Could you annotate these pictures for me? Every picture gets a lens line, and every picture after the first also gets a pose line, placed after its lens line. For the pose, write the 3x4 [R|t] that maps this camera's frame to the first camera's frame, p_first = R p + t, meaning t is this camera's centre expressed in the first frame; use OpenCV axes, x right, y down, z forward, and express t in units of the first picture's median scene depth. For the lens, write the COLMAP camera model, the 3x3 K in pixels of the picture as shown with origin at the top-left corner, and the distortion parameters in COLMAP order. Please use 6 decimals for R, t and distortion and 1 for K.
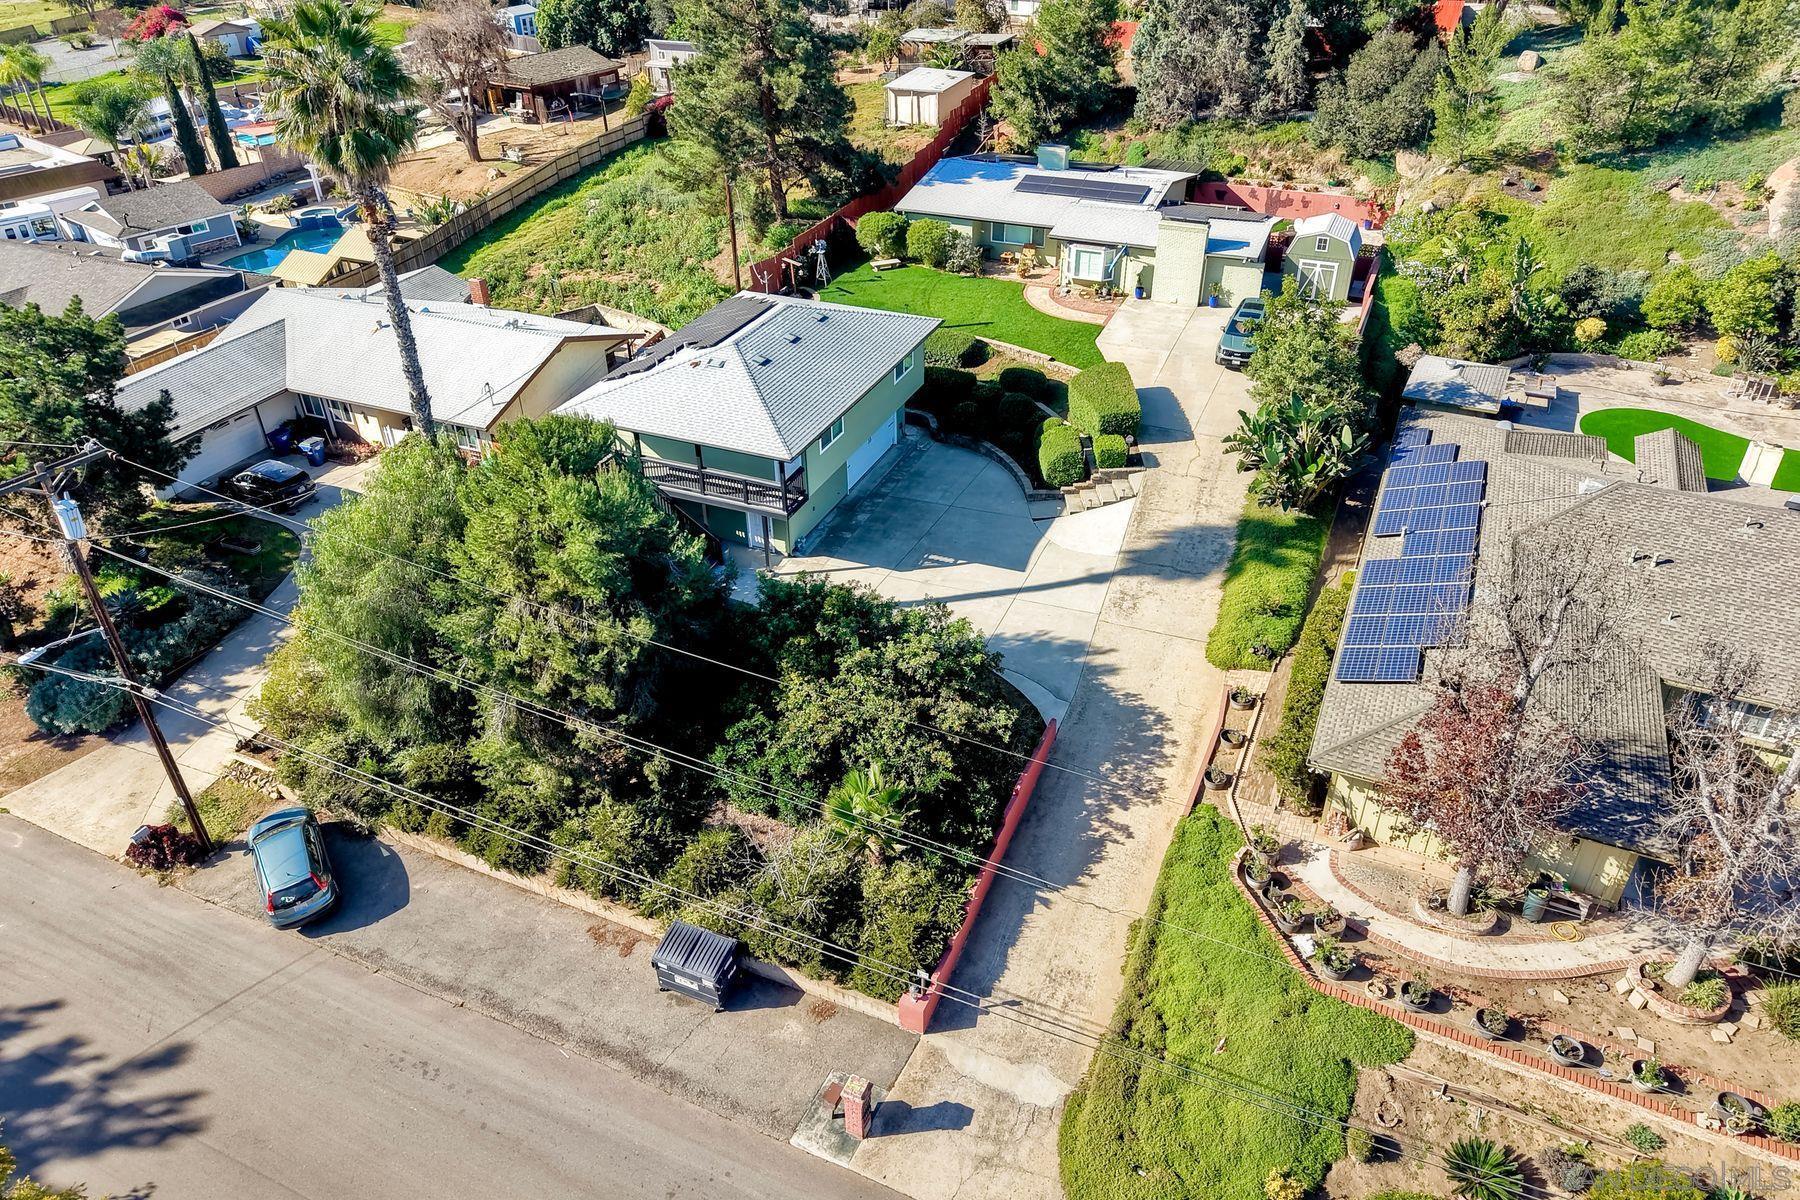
lens RADIAL K [[1213.8, 0, 890.0], [0, 1213.8, 585.6], [0, 0, 1]] dist [0.030490, -0.043089]
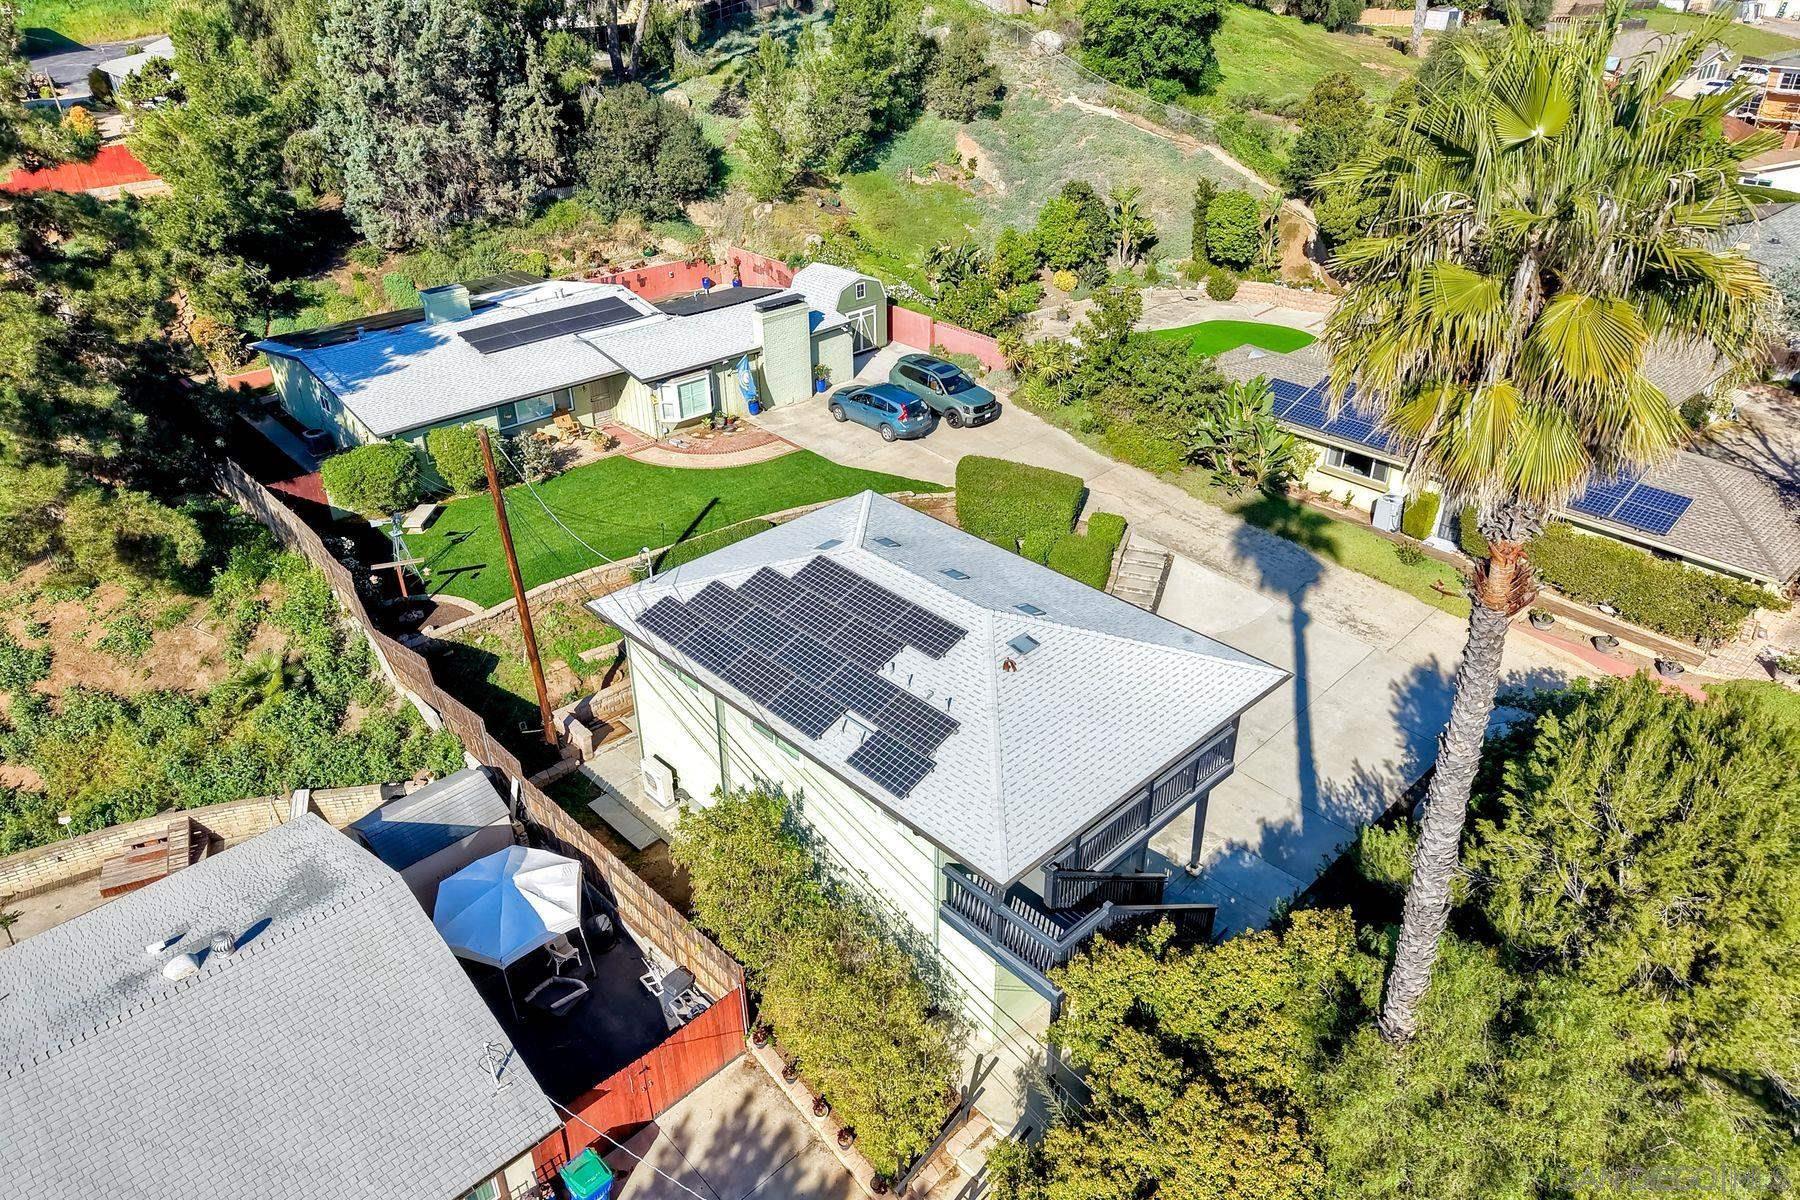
lens RADIAL K [[1213.8, 0, 908.4], [0, 1213.8, 598.7], [0, 0, 1]] dist [0.030490, -0.043089]
pose [[0.370552, -0.454214, 0.810173, -0.465979], [0.500075, 0.832614, 0.238074, -0.272985], [-0.782698, 0.316928, 0.535668, 0.522831]]
